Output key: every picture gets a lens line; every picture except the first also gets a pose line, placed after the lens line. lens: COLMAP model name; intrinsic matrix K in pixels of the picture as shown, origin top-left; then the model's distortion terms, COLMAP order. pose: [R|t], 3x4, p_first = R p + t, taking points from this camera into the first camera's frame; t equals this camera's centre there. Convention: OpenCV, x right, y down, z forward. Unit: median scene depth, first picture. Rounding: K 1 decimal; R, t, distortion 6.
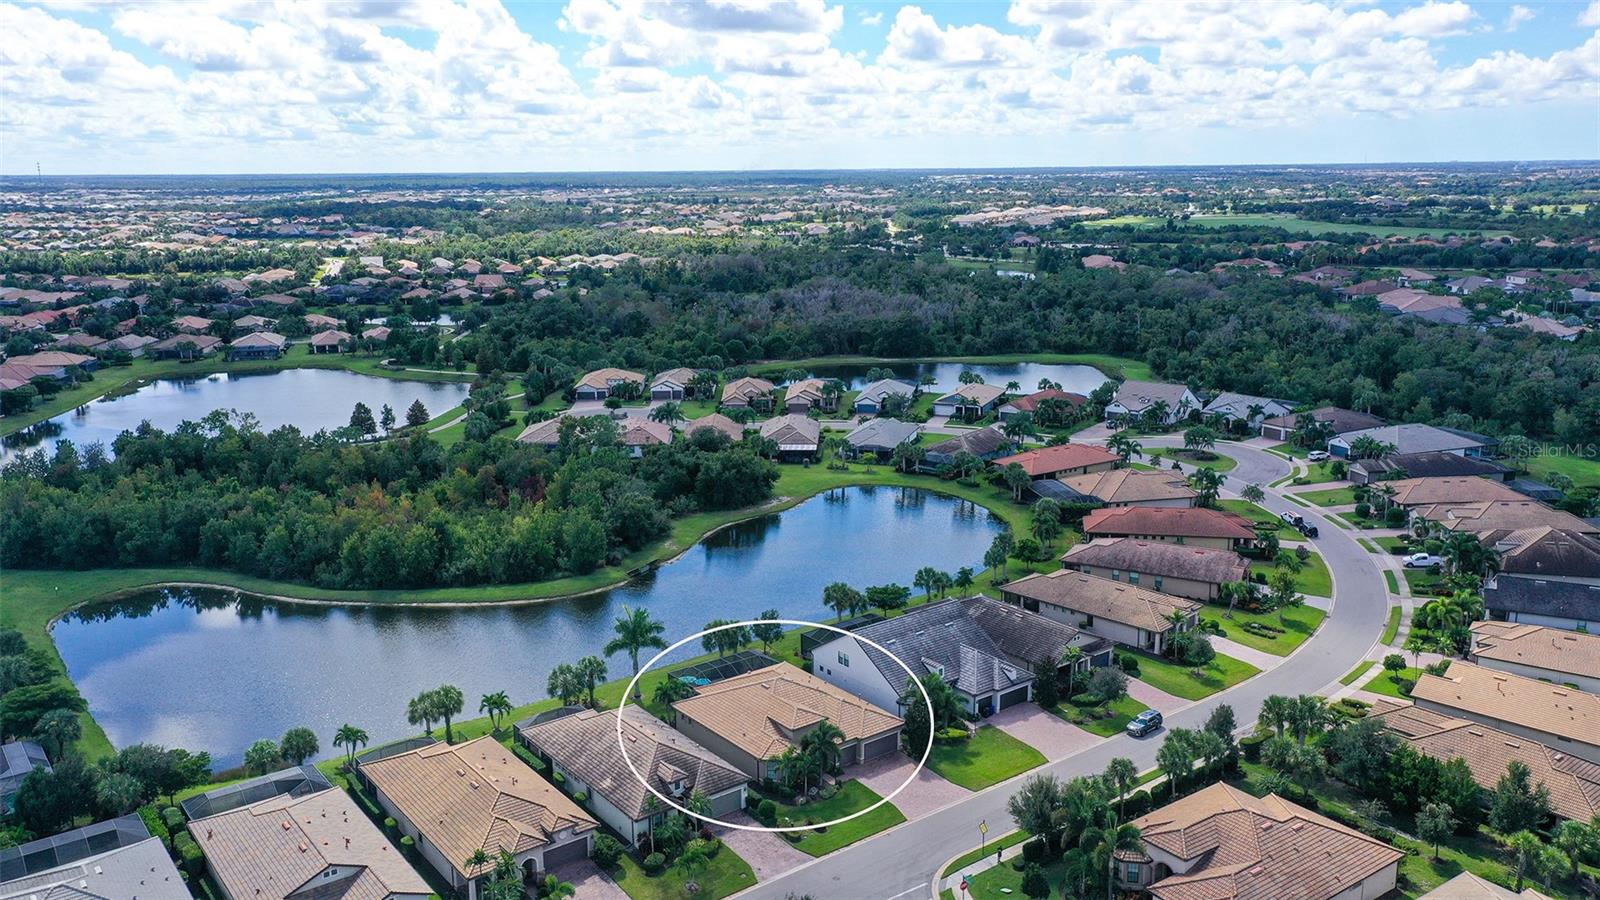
lens RADIAL K [[1283.0, 0, 800.0], [0, 1283.0, 450.0], [0, 0, 1]] dist [-0.037848, 0.000677]
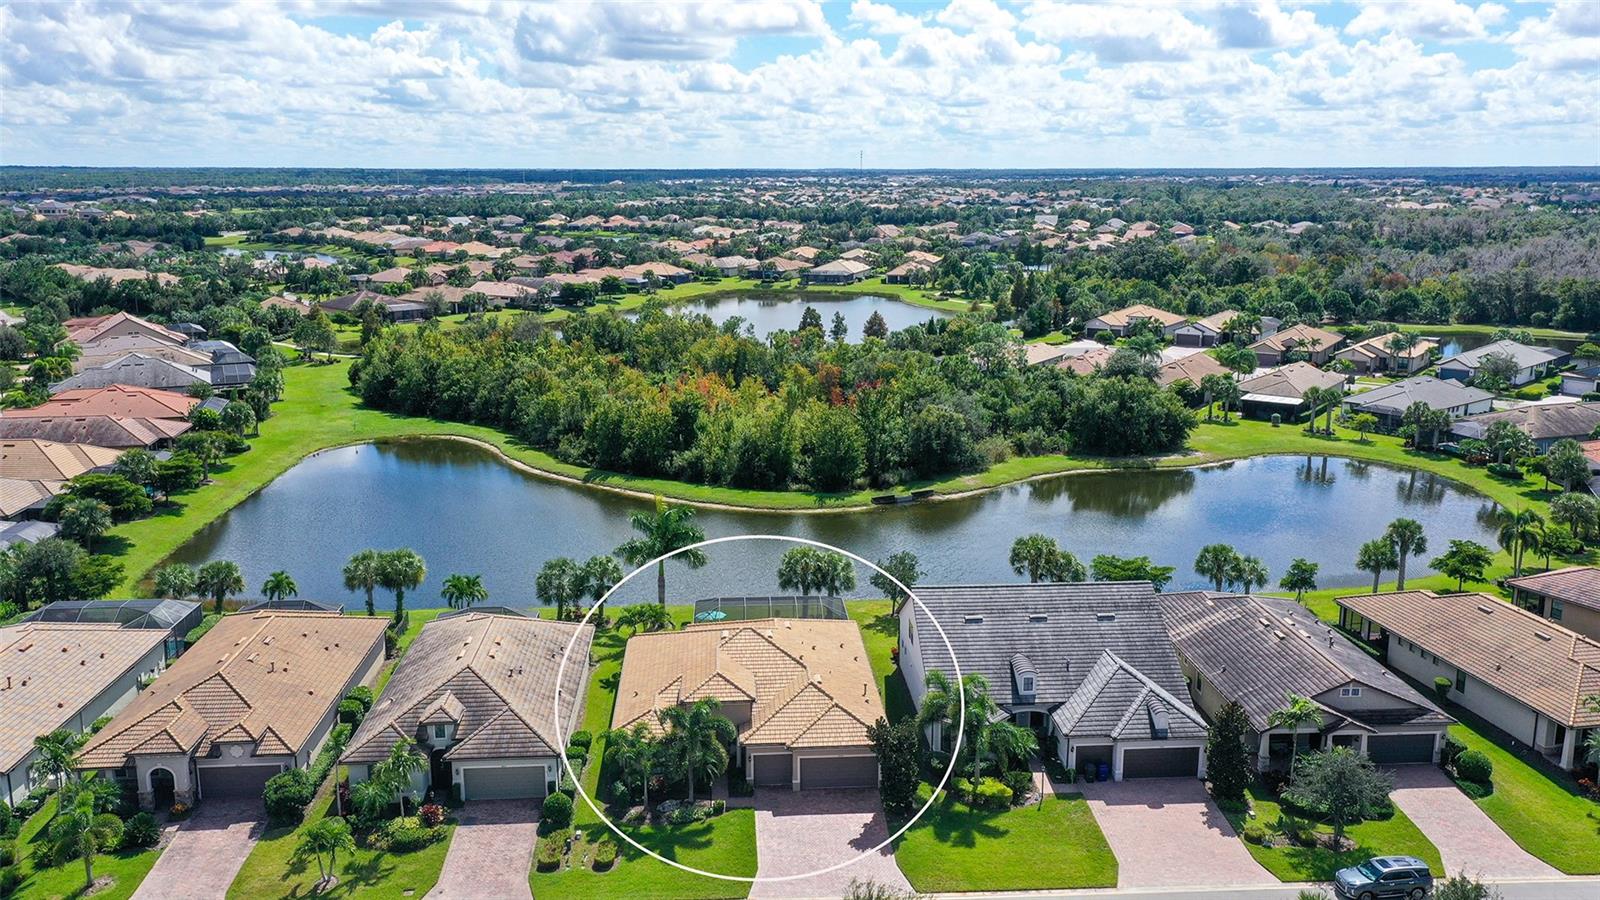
lens RADIAL K [[1255.3, 0, 800.0], [0, 1255.3, 450.0], [0, 0, 1]] dist [0.007198, 0.001462]
pose [[0.822303, 0.125454, -0.555049, 0.246254], [-0.122474, 0.991554, 0.042670, 0.040277], [0.555714, 0.032892, 0.830723, 0.339873]]
